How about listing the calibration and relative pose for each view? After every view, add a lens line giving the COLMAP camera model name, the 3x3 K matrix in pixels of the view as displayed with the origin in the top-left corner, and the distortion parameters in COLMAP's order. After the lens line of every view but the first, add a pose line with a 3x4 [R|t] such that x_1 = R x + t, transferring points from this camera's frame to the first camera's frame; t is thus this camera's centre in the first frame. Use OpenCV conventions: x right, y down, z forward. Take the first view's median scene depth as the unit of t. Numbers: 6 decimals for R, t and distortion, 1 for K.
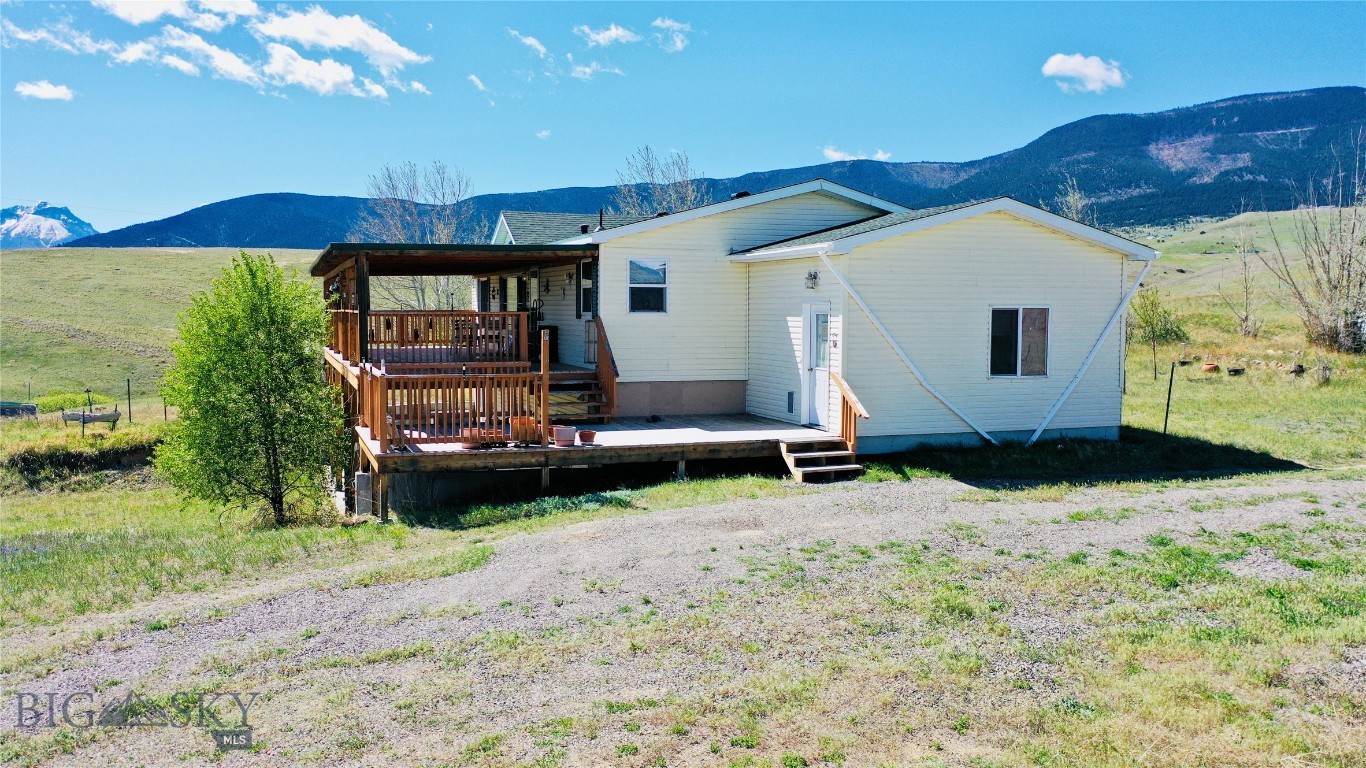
lens RADIAL K [[1092.3, 0, 681.7], [0, 1092.3, 385.7], [0, 0, 1]] dist [0.014491, 0.006666]
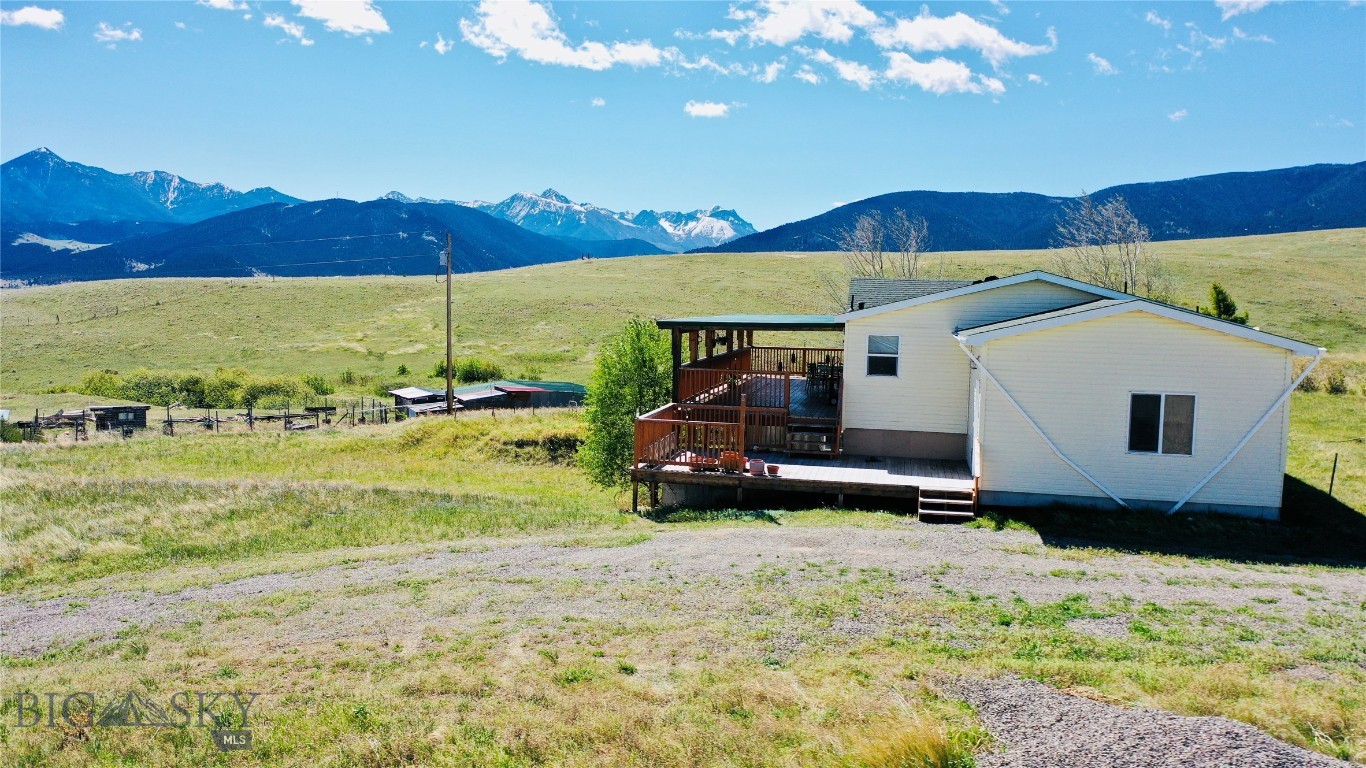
lens RADIAL K [[1092.3, 0, 679.1], [0, 1092.3, 382.4], [0, 0, 1]] dist [0.014491, 0.006666]
pose [[0.849765, 0.058737, -0.523879, 0.474817], [-0.057731, 0.998165, 0.018270, -0.074430], [0.523990, 0.014719, 0.851597, -0.240353]]
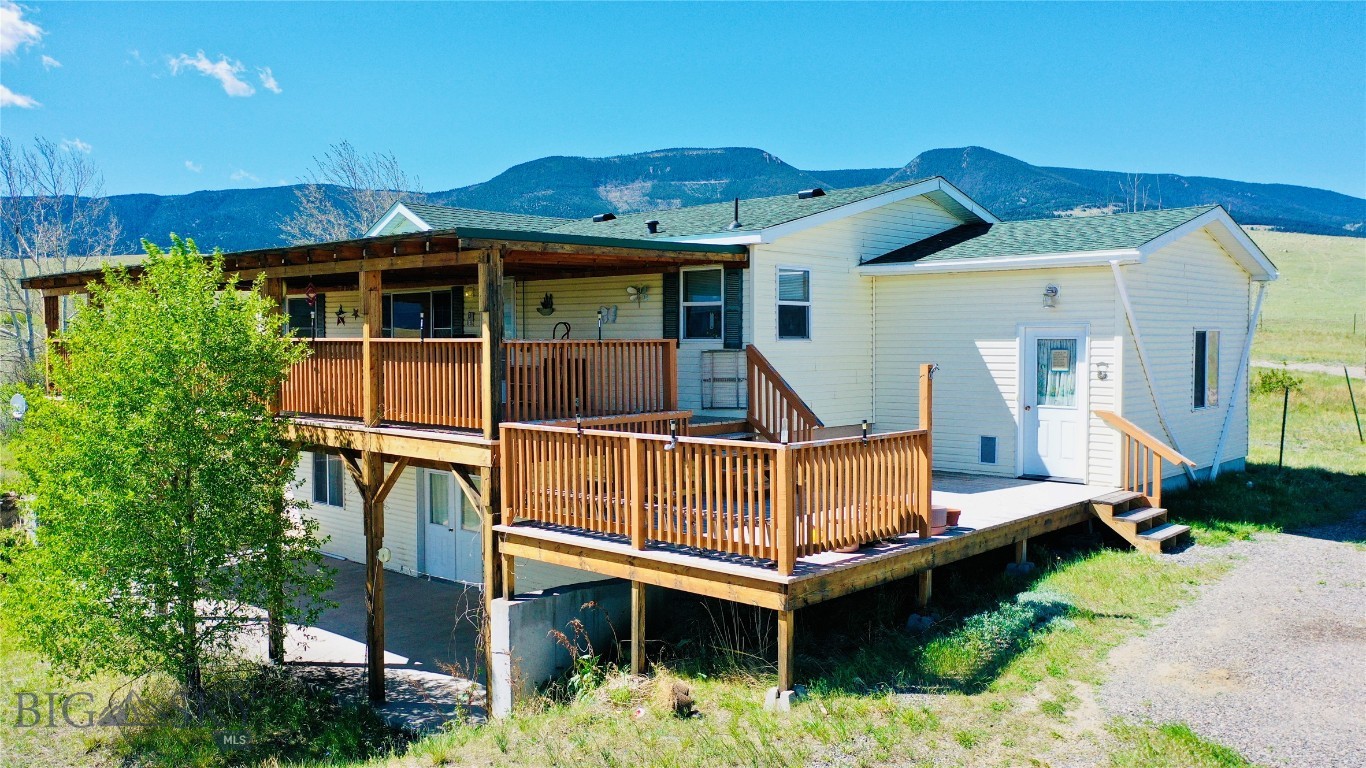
lens RADIAL K [[1092.3, 0, 679.7], [0, 1092.3, 383.0], [0, 0, 1]] dist [0.014491, 0.006666]
pose [[0.889791, -0.023878, 0.455743, -0.477075], [0.036996, 0.999118, -0.019884, -0.026810], [-0.454866, 0.034554, 0.889889, 0.397955]]
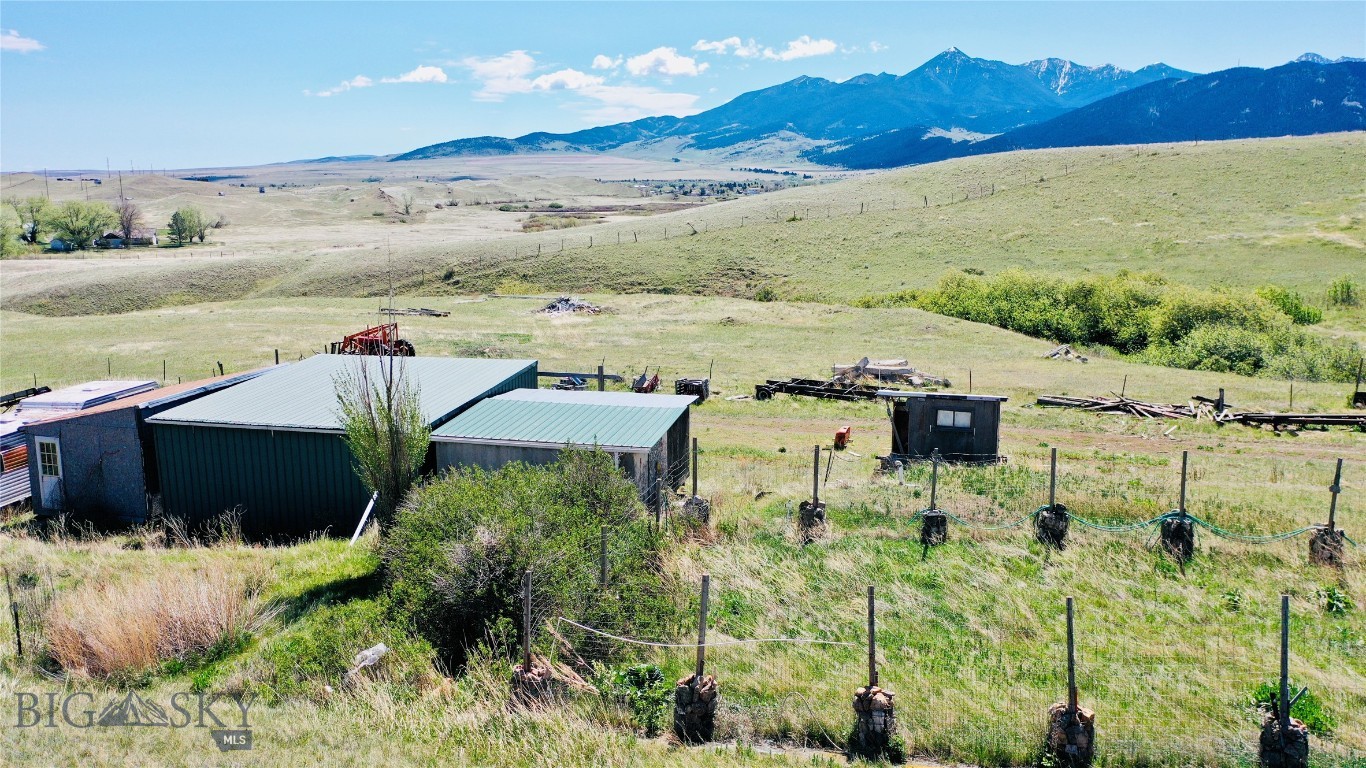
lens RADIAL K [[1092.3, 0, 675.8], [0, 1092.3, 382.1], [0, 0, 1]] dist [0.014491, 0.006666]
pose [[0.252763, 0.176824, -0.951233, -1.904897], [-0.058559, 0.984151, 0.167383, -0.070804], [0.965755, 0.013395, 0.259111, 1.300342]]
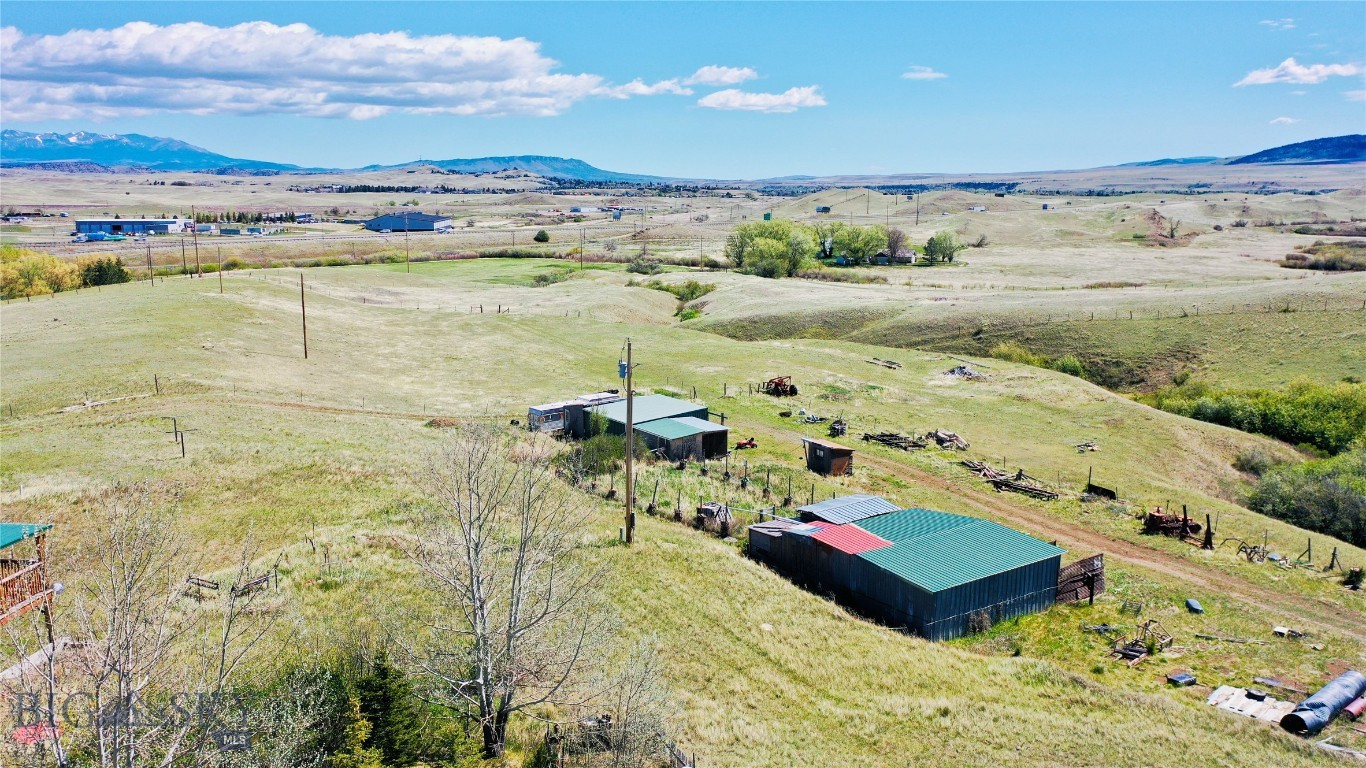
lens RADIAL K [[1092.3, 0, 690.5], [0, 1092.3, 380.4], [0, 0, 1]] dist [0.014491, 0.006666]
pose [[-0.433188, 0.160892, -0.886827, 0.654556], [-0.064770, 0.975837, 0.208678, -0.921403], [0.898973, 0.147836, -0.412300, 3.456129]]
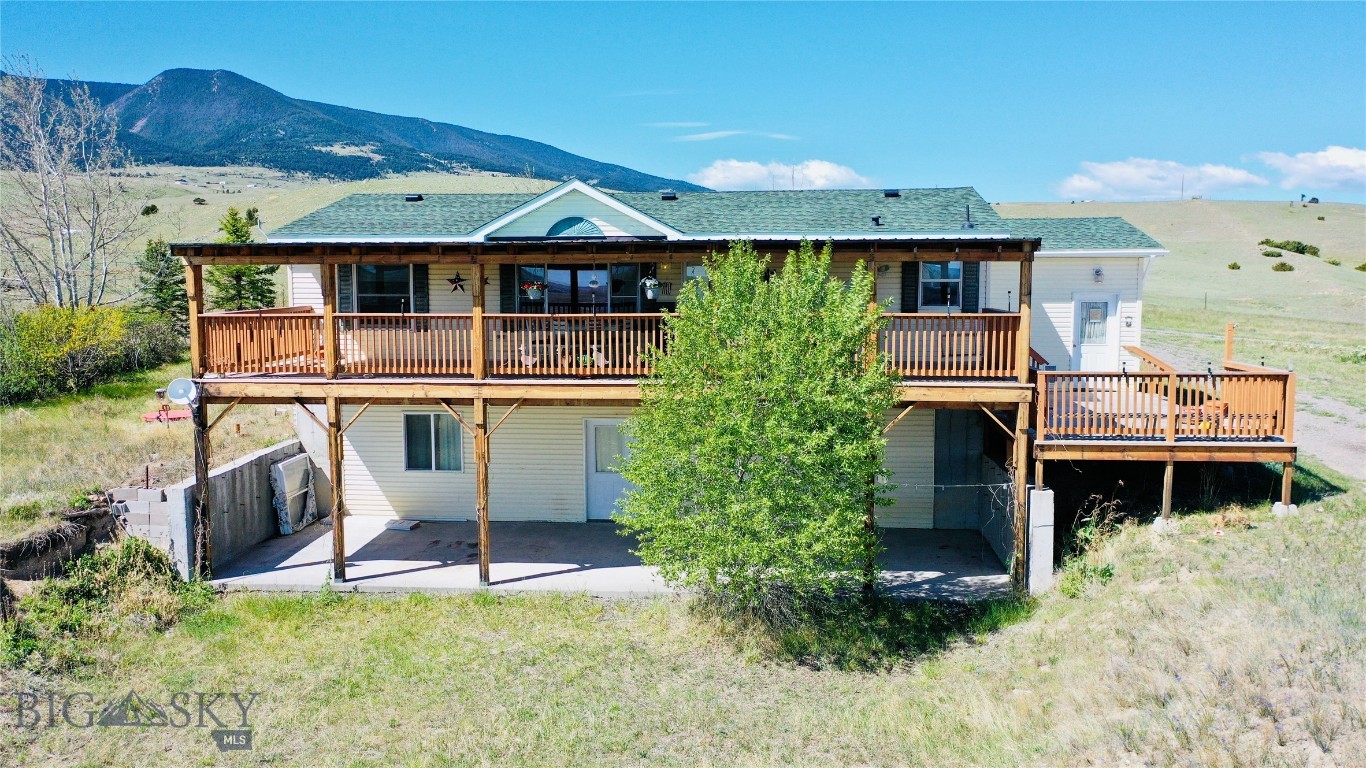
lens RADIAL K [[1092.3, 0, 684.4], [0, 1092.3, 383.6], [0, 0, 1]] dist [0.014491, 0.006666]
pose [[0.428676, -0.096252, 0.898317, -1.215418], [0.068318, 0.994915, 0.074002, -0.096136], [-0.900872, 0.029648, 0.433072, 0.859462]]
